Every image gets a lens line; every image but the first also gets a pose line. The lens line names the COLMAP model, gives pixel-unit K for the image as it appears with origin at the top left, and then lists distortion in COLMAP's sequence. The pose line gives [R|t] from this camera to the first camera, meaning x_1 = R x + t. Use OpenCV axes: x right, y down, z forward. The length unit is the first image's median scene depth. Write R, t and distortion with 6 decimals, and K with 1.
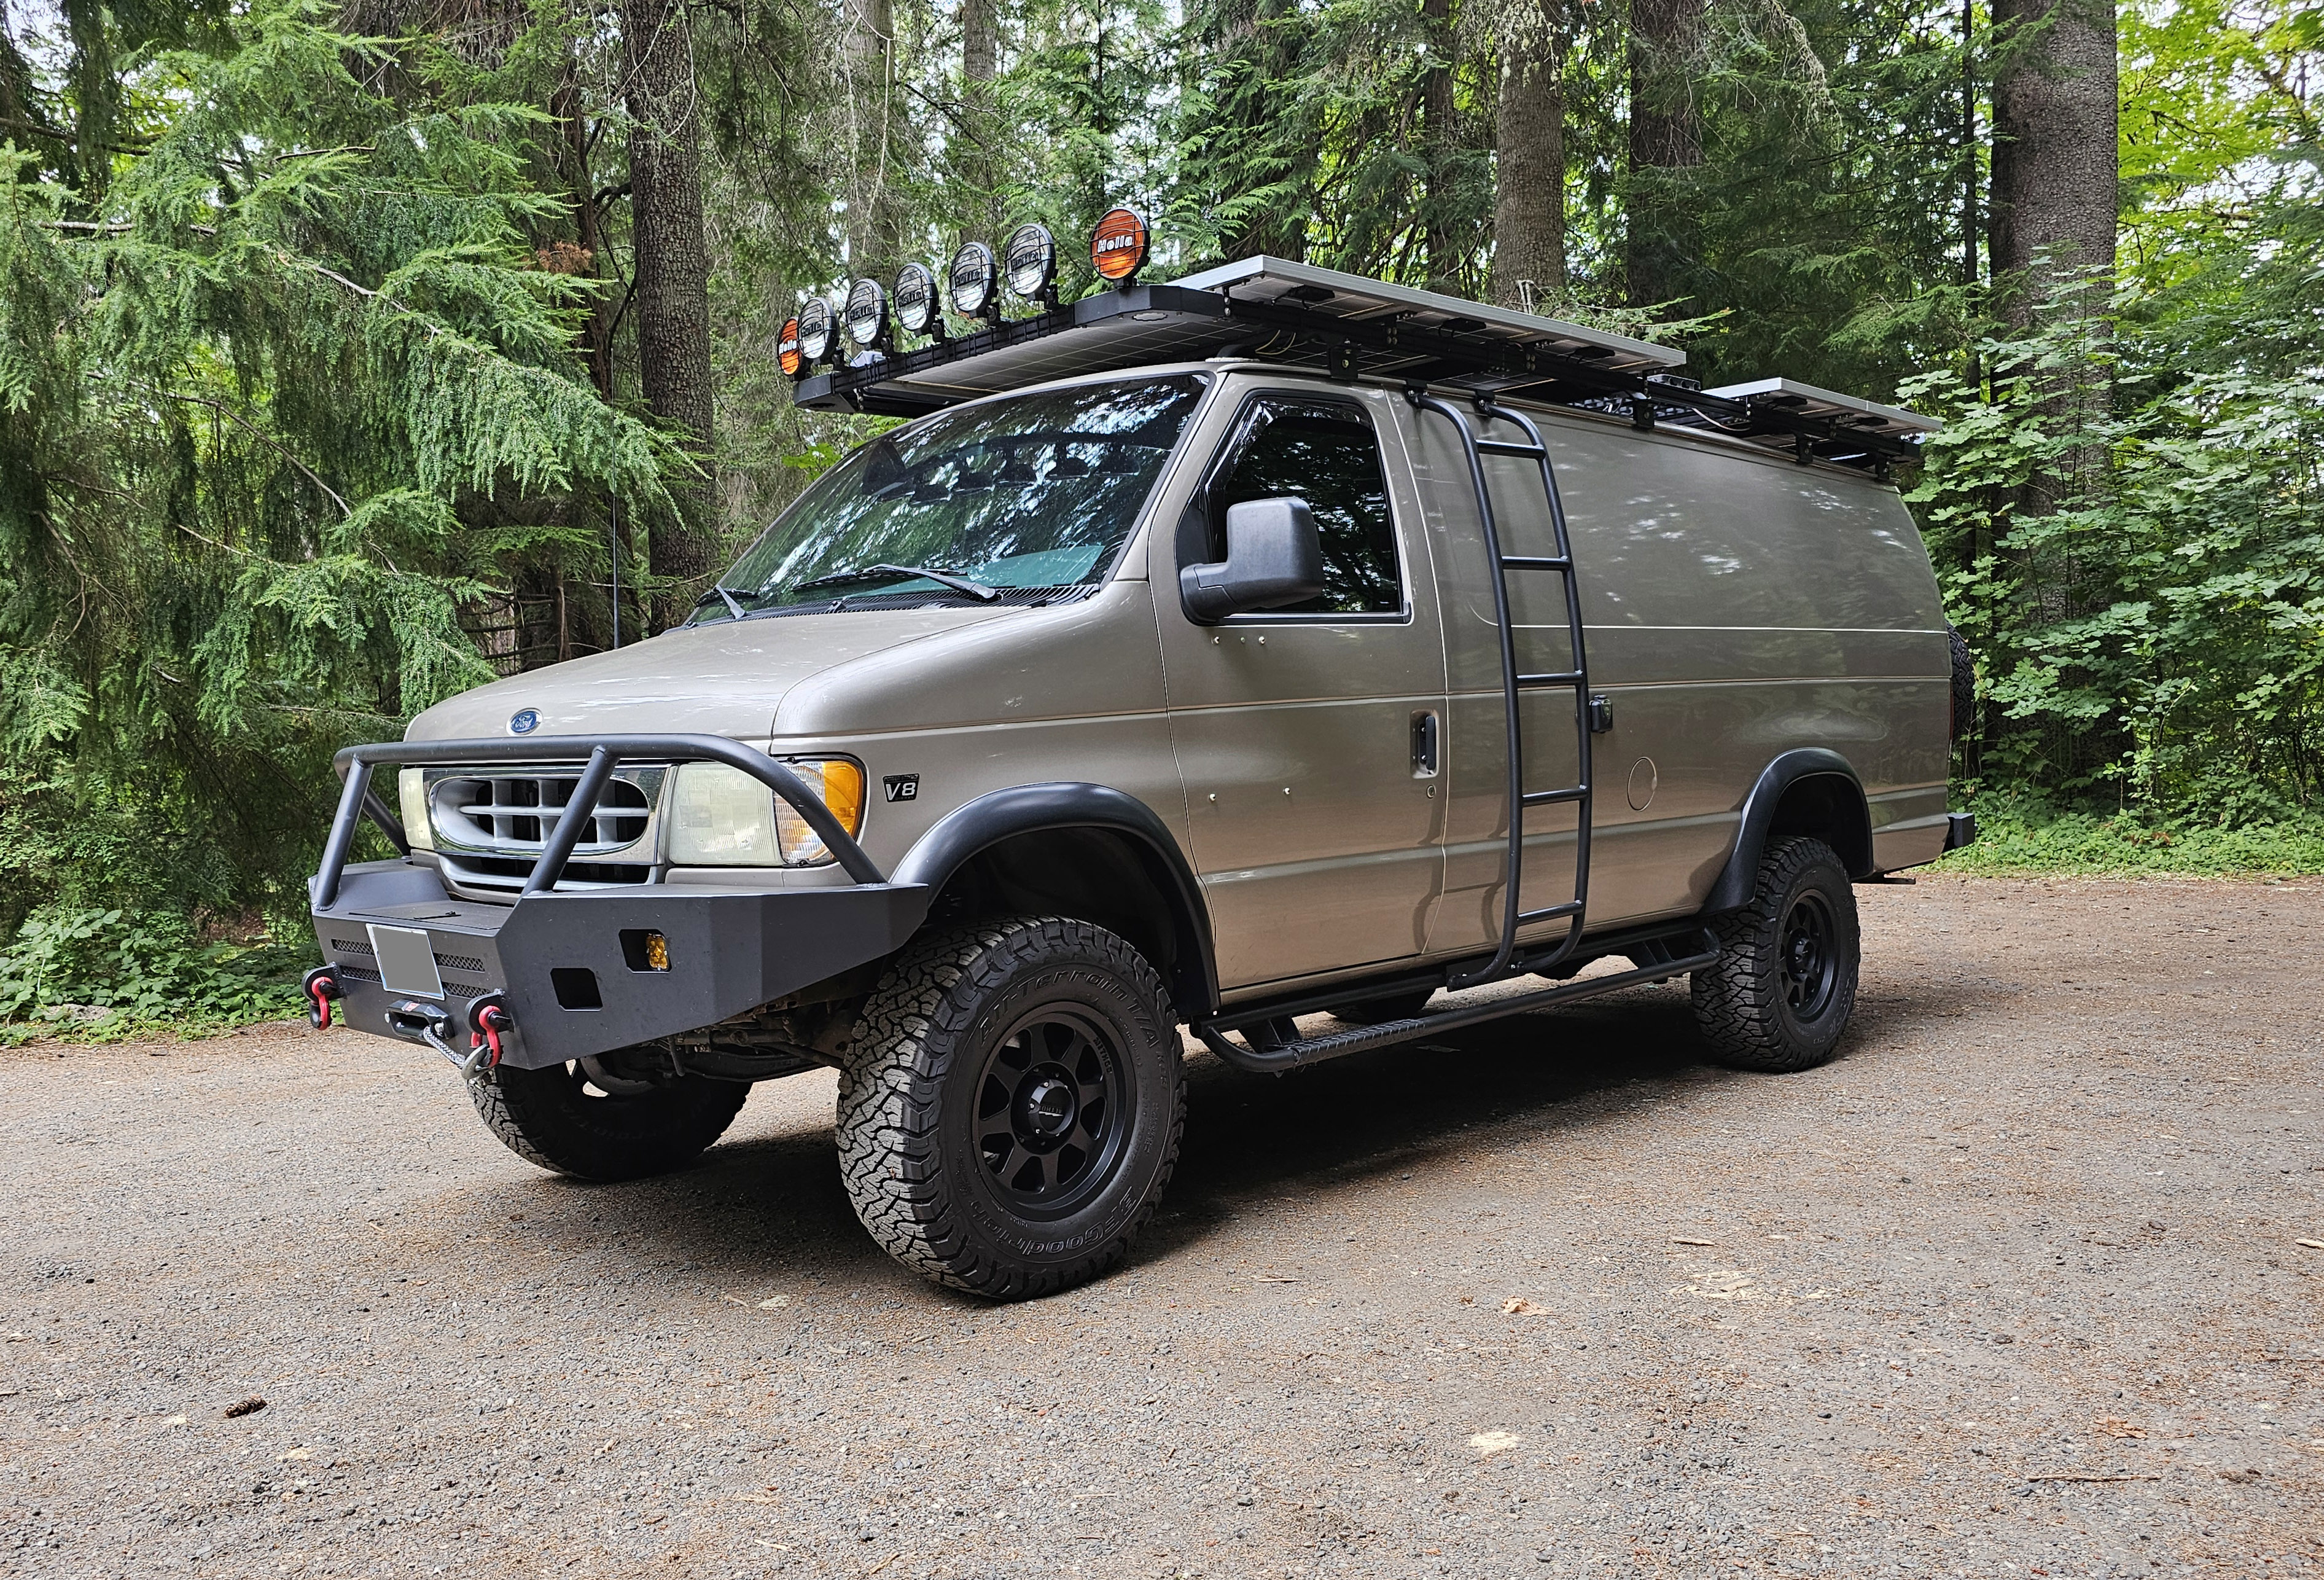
lens RADIAL K [[1929.9, 0, 1160.3], [0, 1929.9, 866.7], [0, 0, 1]] dist [0.069481, -0.085207]
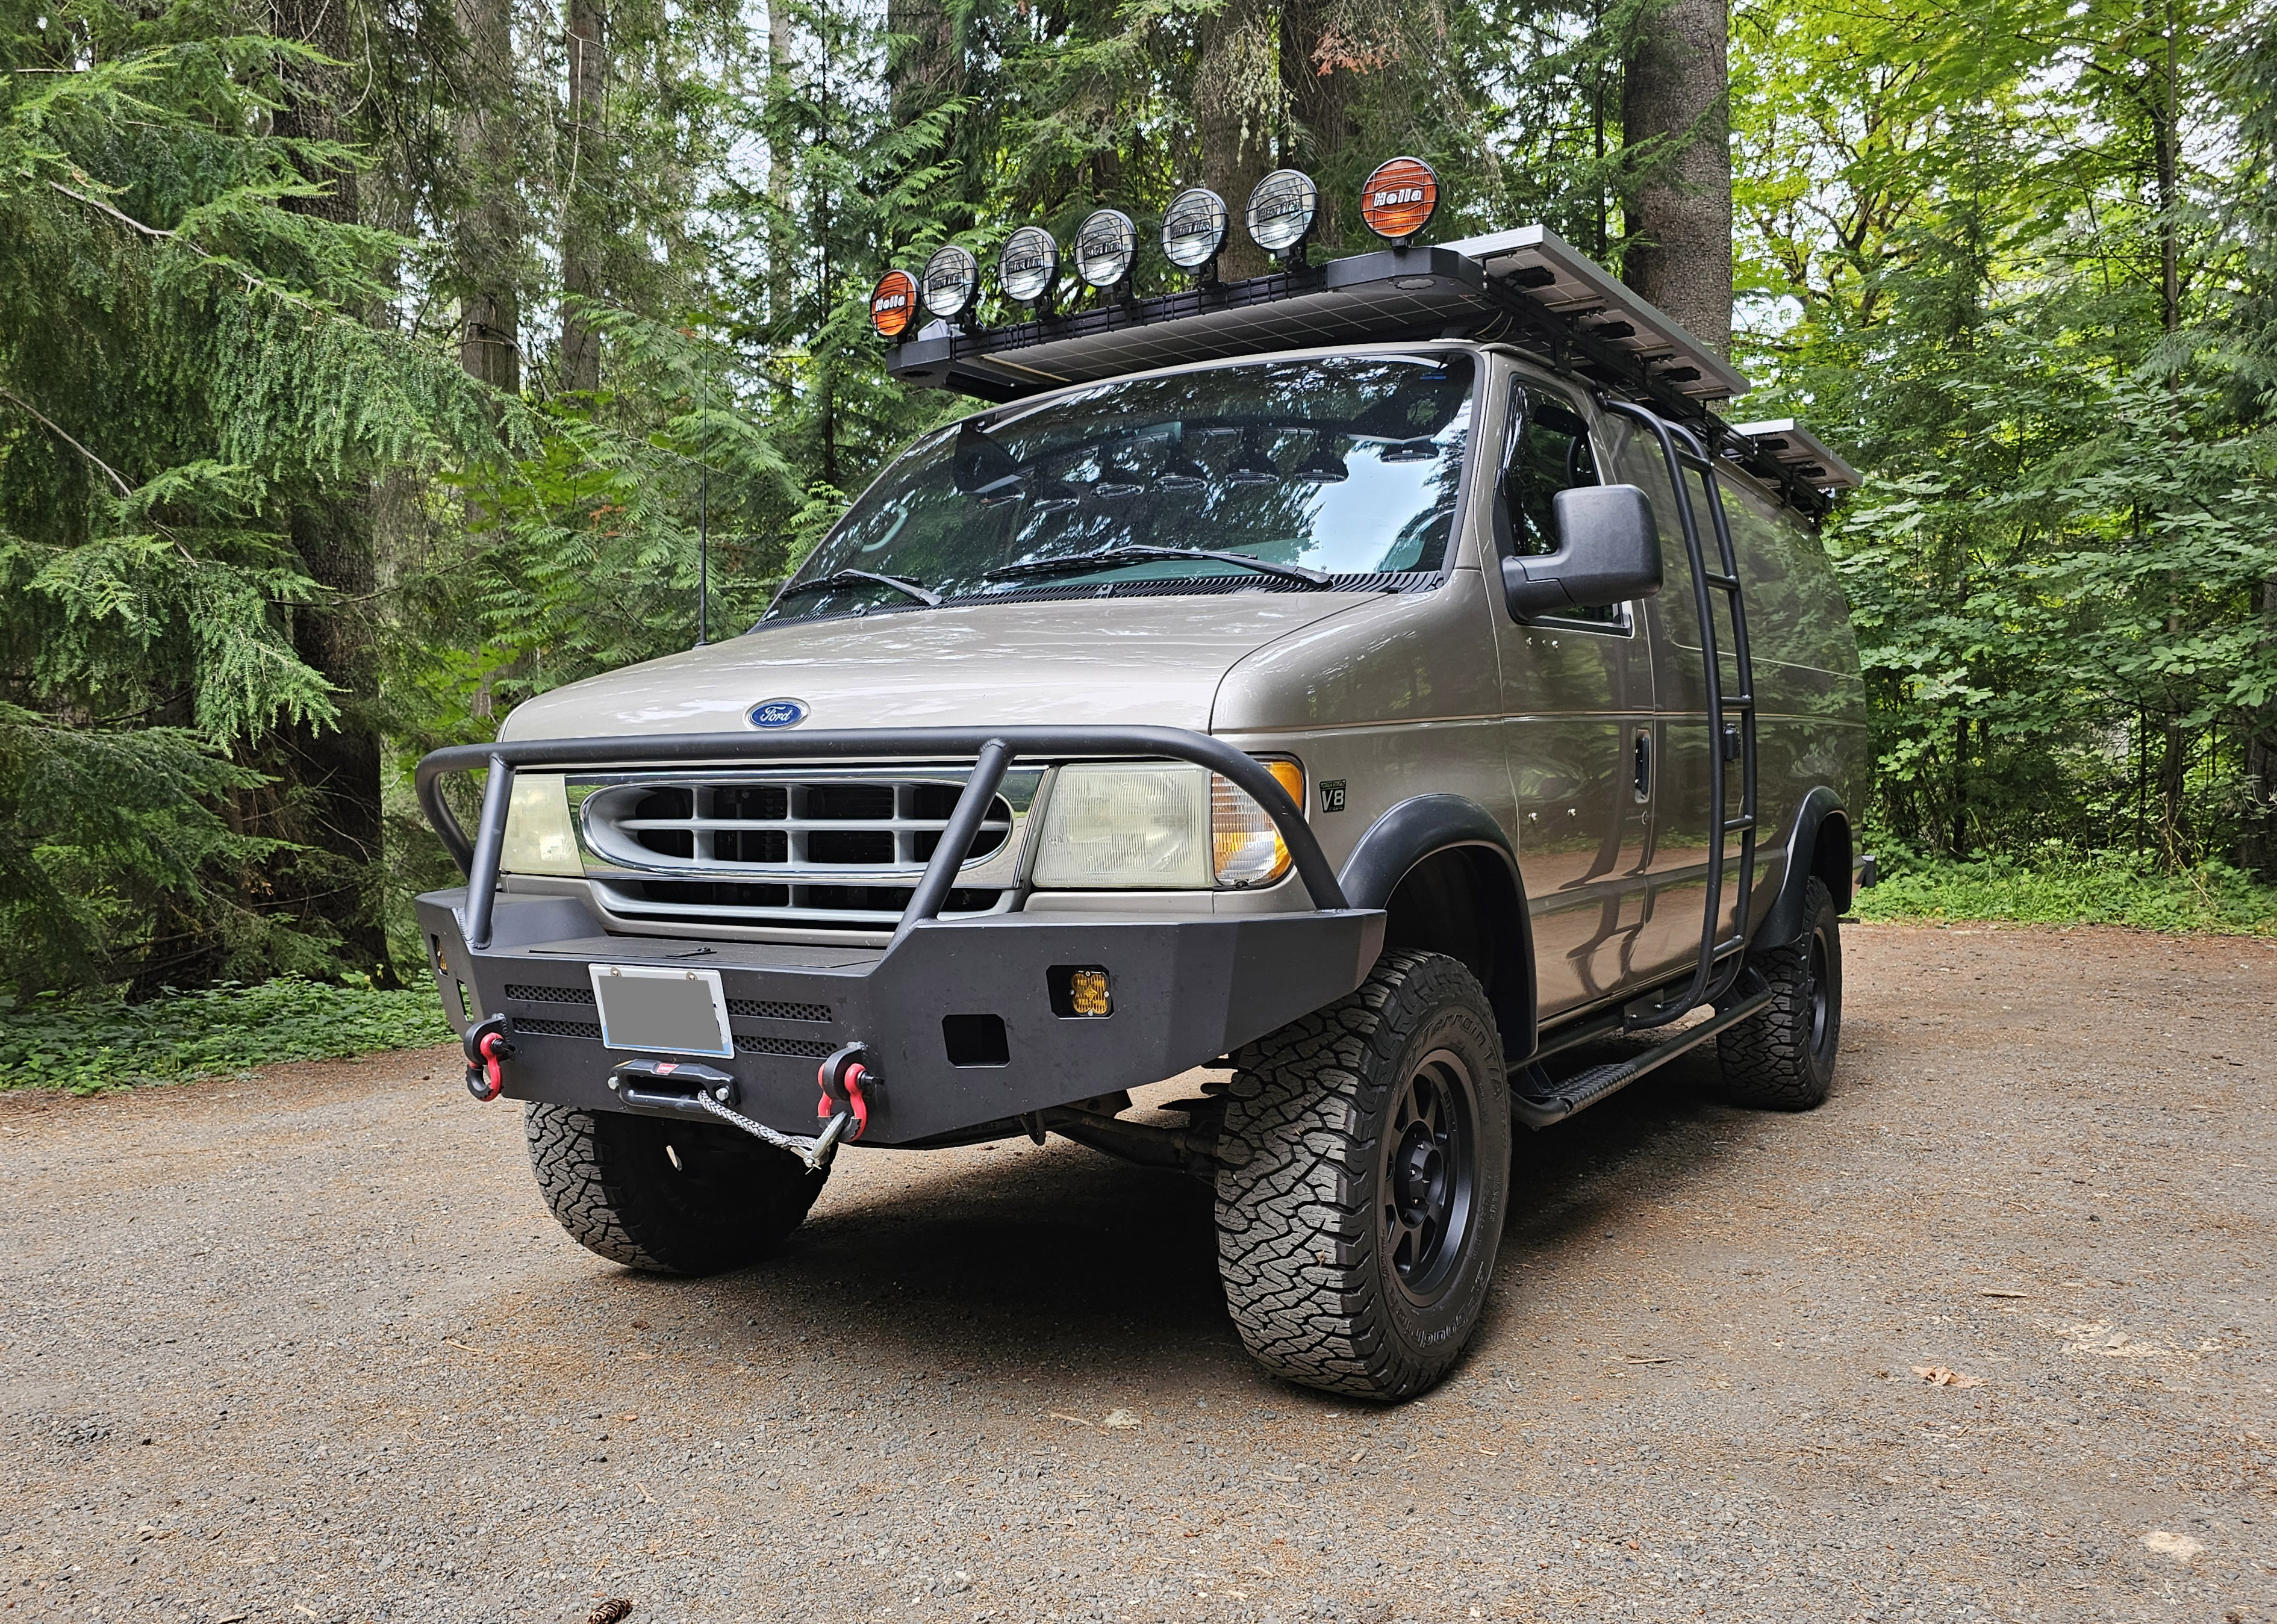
lens RADIAL K [[1880.4, 0, 1137.3], [0, 1880.4, 874.5], [0, 0, 1]] dist [0.055951, -0.052644]
pose [[0.973002, 0.005092, 0.230739, -0.321918], [0.000322, 0.999726, -0.023422, 0.009906], [-0.230795, 0.022864, 0.972734, 0.179652]]
